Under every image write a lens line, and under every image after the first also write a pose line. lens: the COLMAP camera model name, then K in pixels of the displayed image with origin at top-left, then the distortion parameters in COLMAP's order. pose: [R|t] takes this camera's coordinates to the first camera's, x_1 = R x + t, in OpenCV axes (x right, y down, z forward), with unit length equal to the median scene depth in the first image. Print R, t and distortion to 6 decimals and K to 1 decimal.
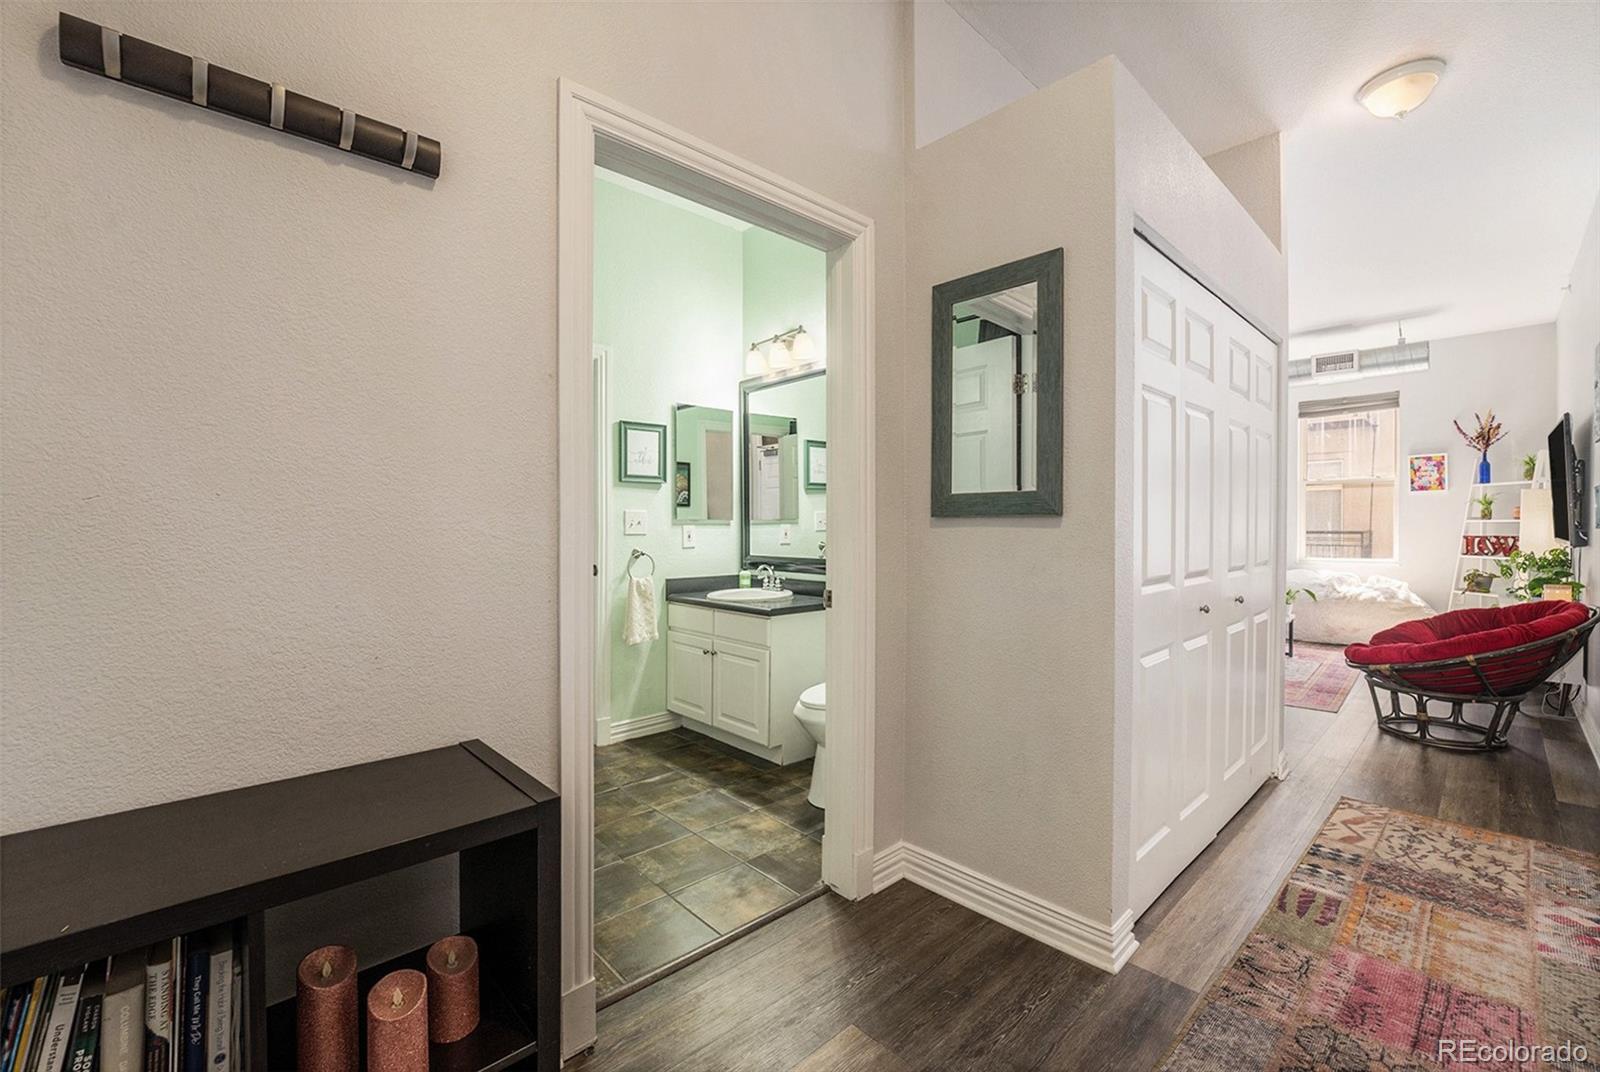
lens RADIAL K [[656.4, 0, 821.3], [0, 656.4, 557.4], [0, 0, 1]] dist [-0.017969, -0.008462]
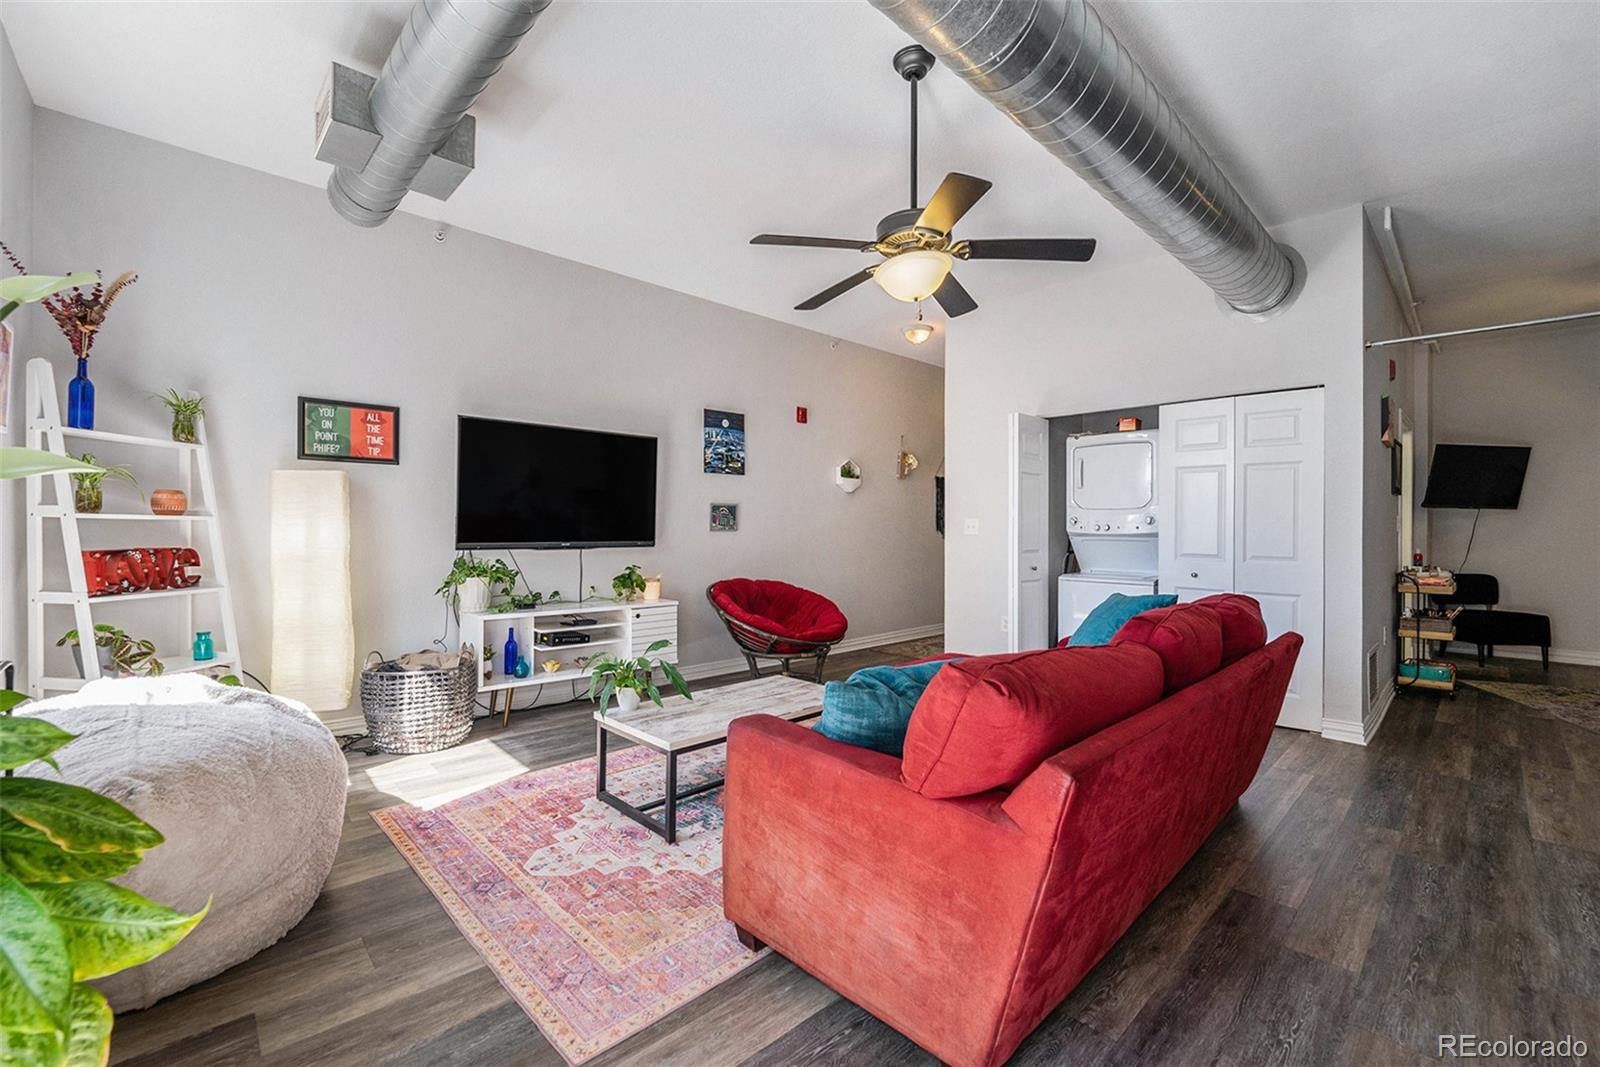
lens RADIAL K [[648.8, 0, 840.8], [0, 648.8, 534.5], [0, 0, 1]] dist [-0.014703, 0.000224]
pose [[-0.999919, 0.001258, -0.012685, 0.533565], [0.000531, 0.998364, 0.057173, -0.069060], [0.012736, 0.057162, -0.998284, 1.429160]]
